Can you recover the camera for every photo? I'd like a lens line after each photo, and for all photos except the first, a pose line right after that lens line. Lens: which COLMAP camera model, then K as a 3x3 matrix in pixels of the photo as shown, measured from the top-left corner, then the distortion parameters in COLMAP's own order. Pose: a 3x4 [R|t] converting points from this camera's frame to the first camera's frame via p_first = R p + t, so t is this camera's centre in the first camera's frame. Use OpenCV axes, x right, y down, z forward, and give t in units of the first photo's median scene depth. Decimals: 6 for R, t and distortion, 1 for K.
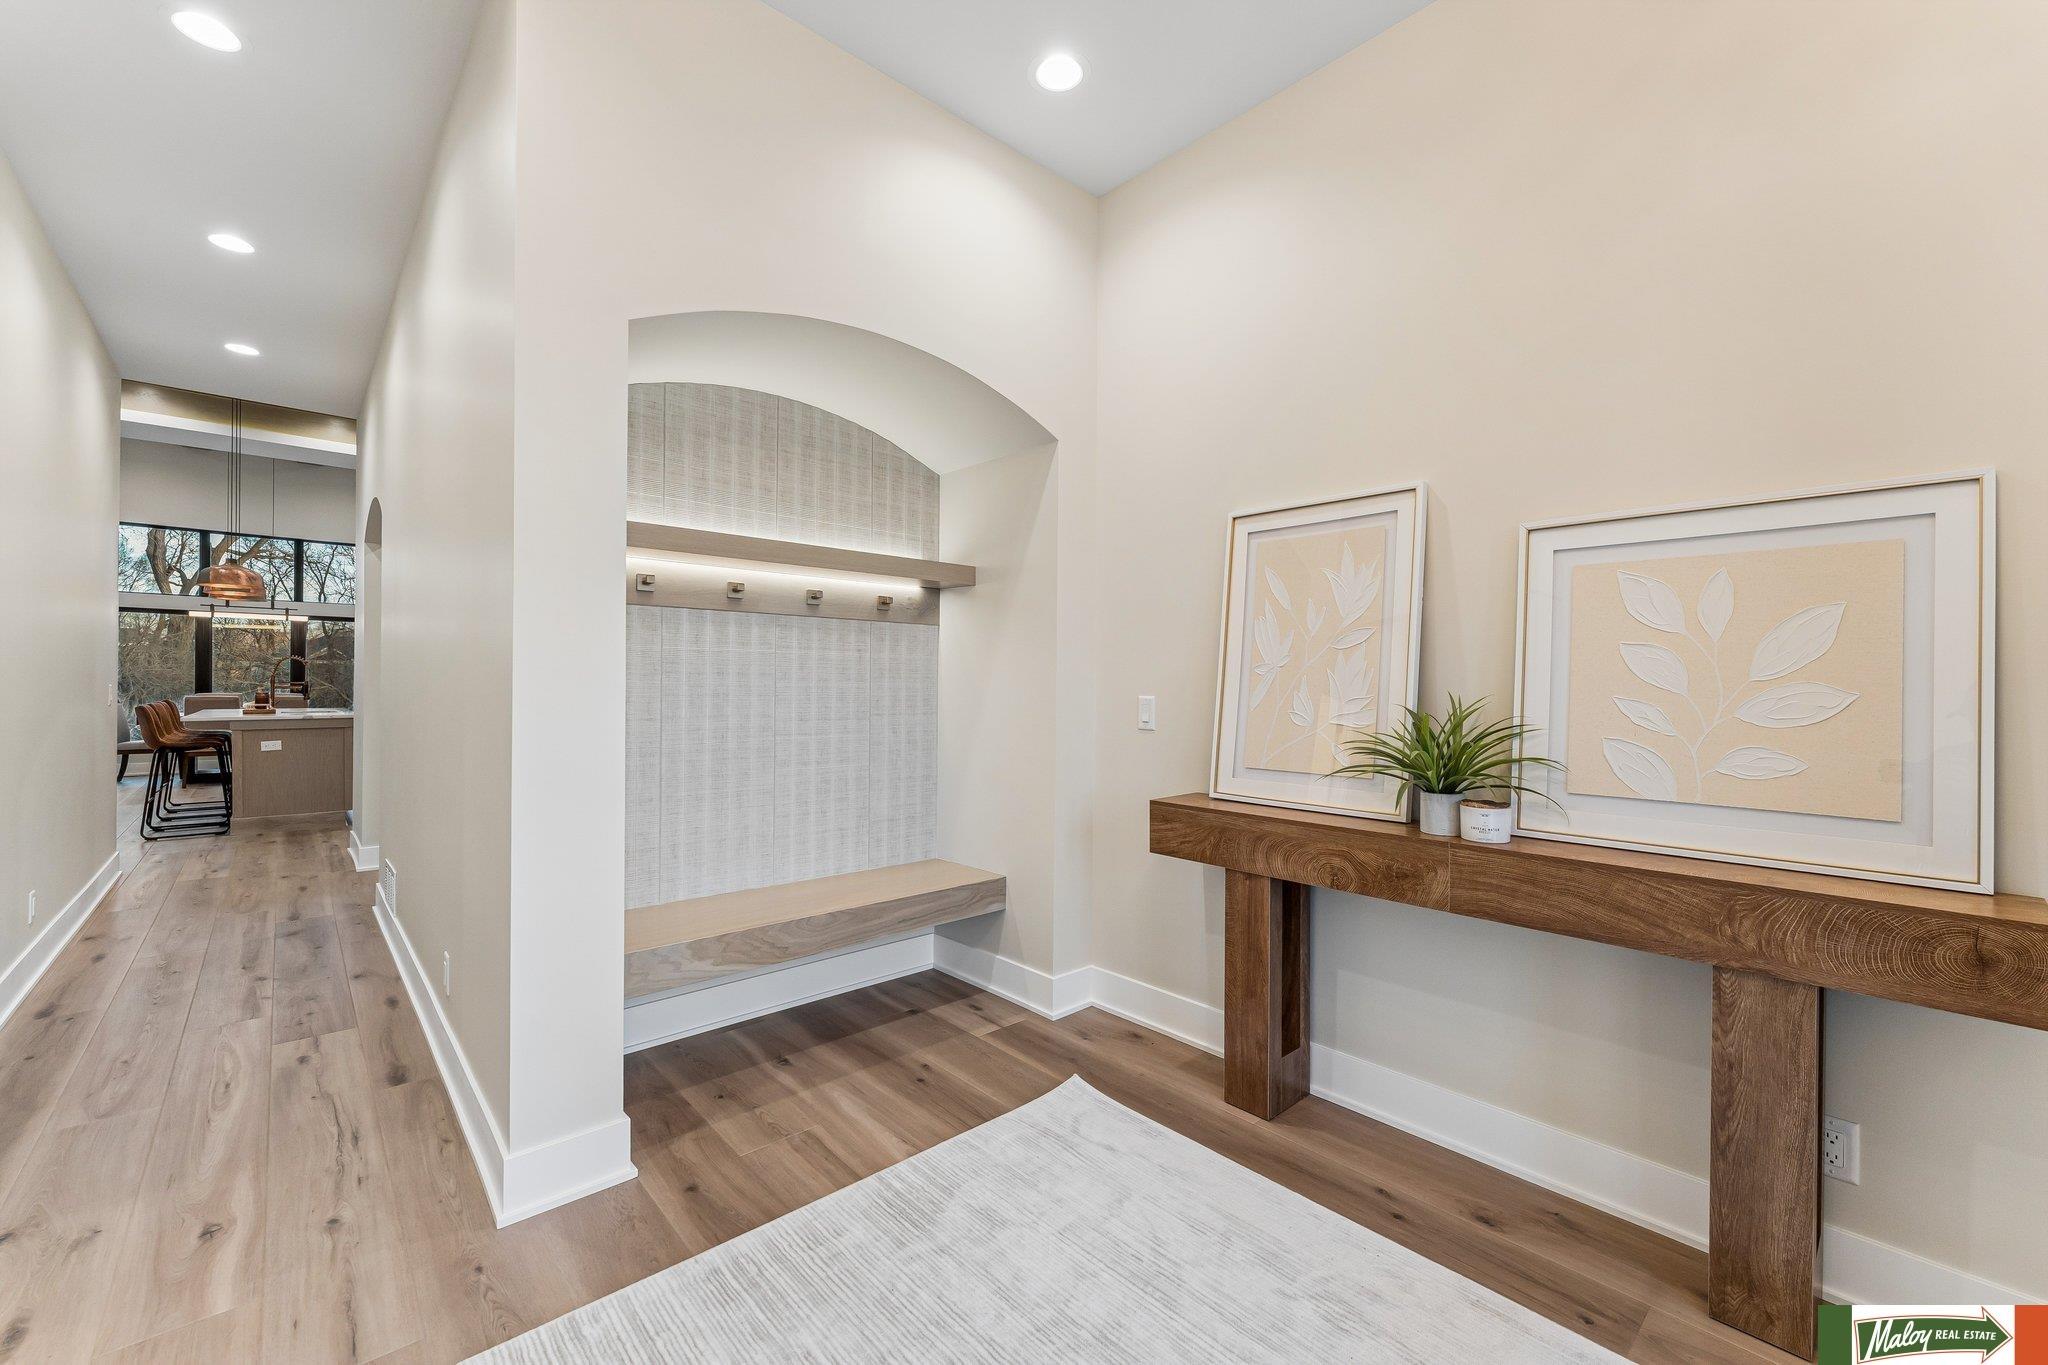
lens RADIAL K [[821.7, 0, 1026.6], [0, 821.7, 685.5], [0, 0, 1]] dist [-0.000314, 0.000209]
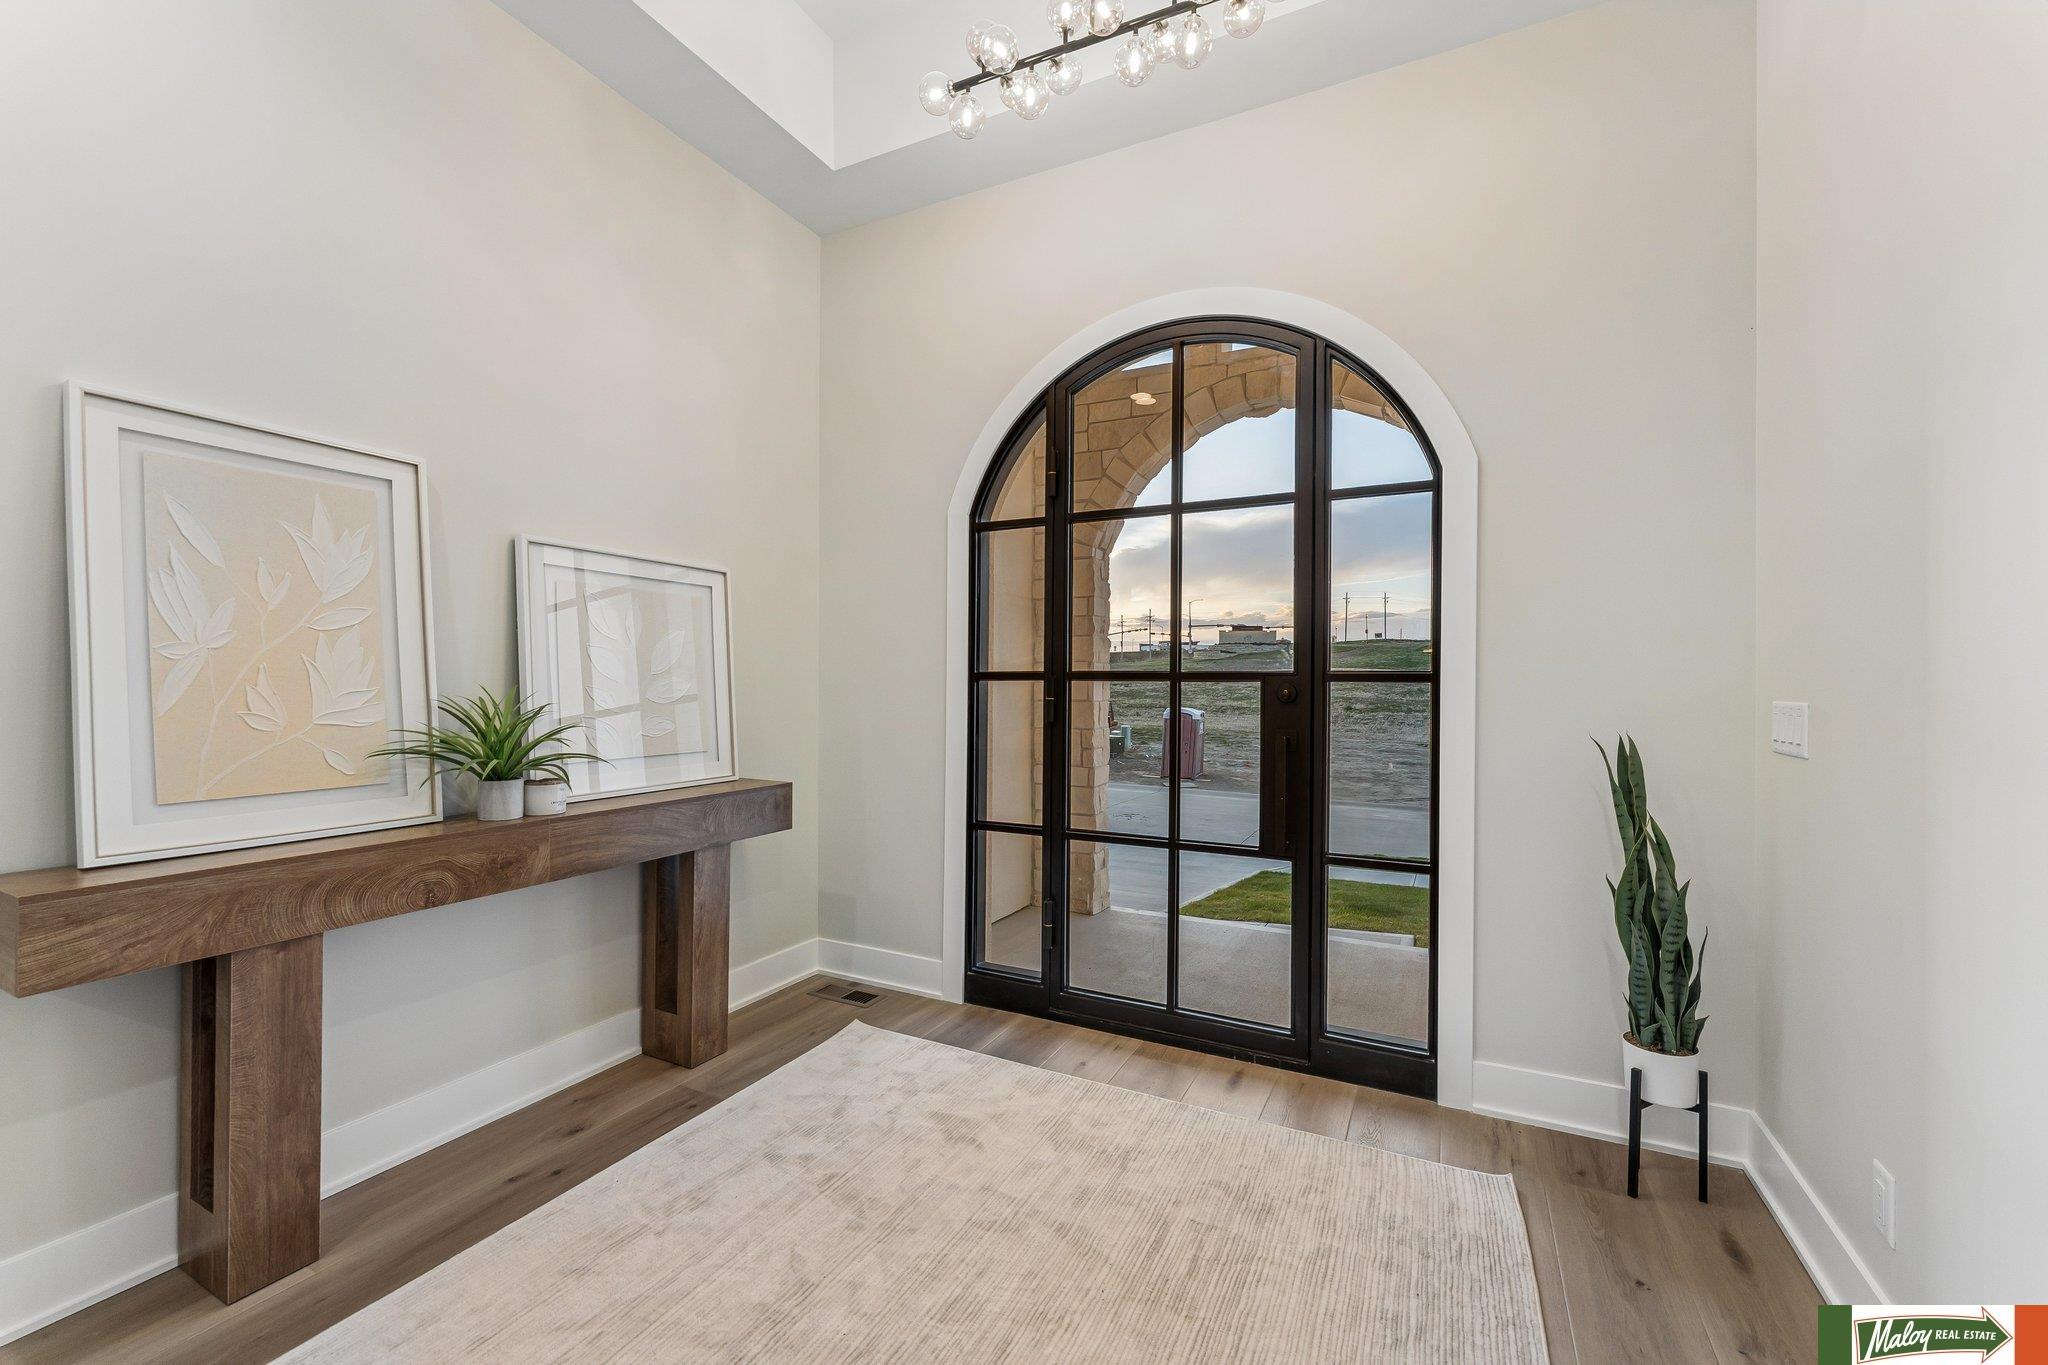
lens RADIAL K [[821.7, 0, 1026.6], [0, 821.7, 685.5], [0, 0, 1]] dist [-0.000314, 0.000209]
pose [[-0.349069, -0.013650, 0.936998, -0.701993], [-0.008088, 0.999901, 0.011553, -0.006334], [-0.937062, -0.003546, -0.349145, 0.741551]]
